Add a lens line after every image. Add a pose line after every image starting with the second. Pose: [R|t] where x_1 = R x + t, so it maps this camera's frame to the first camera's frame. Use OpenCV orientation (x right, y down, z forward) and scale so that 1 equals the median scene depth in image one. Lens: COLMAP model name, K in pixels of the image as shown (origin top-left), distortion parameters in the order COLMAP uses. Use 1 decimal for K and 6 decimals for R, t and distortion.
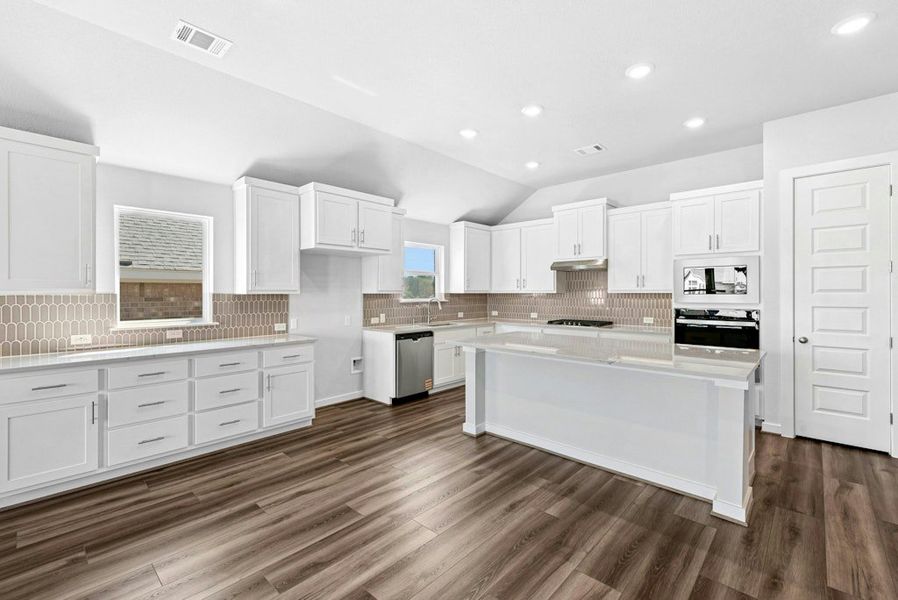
lens RADIAL K [[386.5, 0, 451.0], [0, 386.5, 293.0], [0, 0, 1]] dist [0.008715, -0.002350]
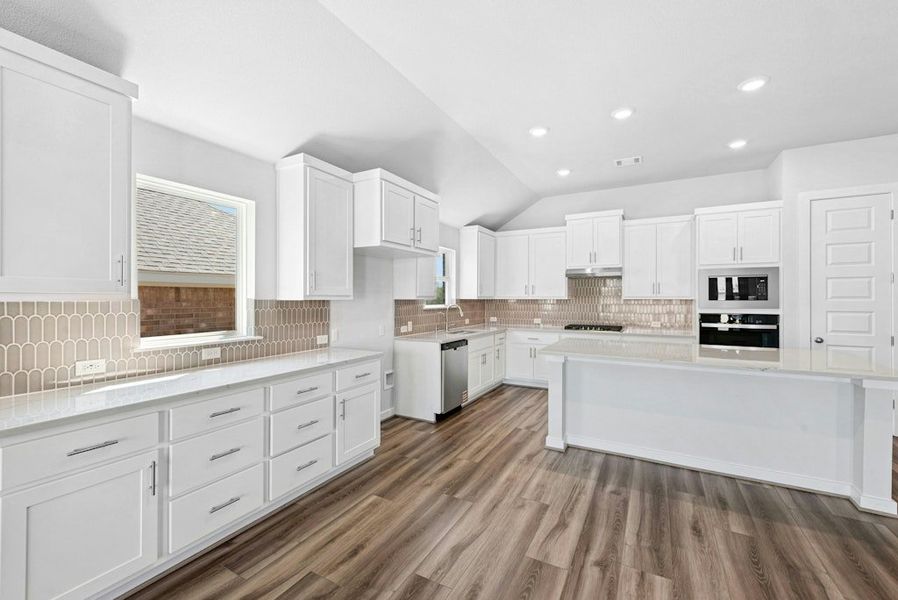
lens RADIAL K [[366.8, 0, 450.7], [0, 366.8, 298.0], [0, 0, 1]] dist [0.008750, -0.002935]
pose [[0.971006, 0.001956, 0.239049, -0.354733], [-0.001319, 0.999995, -0.002828, 0.000147], [-0.239053, 0.002431, 0.971003, 0.161740]]
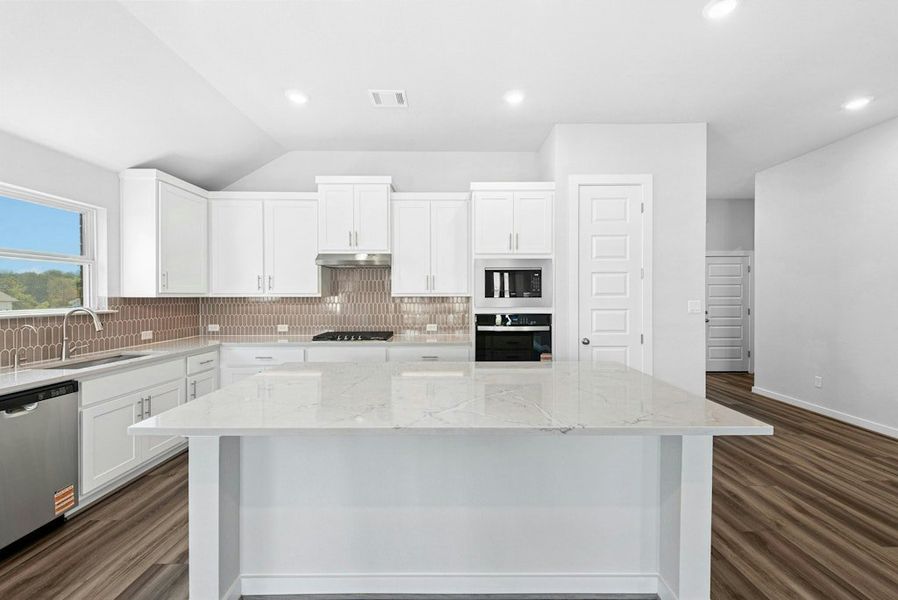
lens RADIAL K [[366.8, 0, 452.3], [0, 366.8, 296.5], [0, 0, 1]] dist [0.008750, -0.002935]
pose [[0.732411, -0.002727, 0.680858, -0.022403], [0.001732, 0.999996, 0.002142, -0.002026], [-0.680861, -0.000389, 0.732413, 0.435657]]
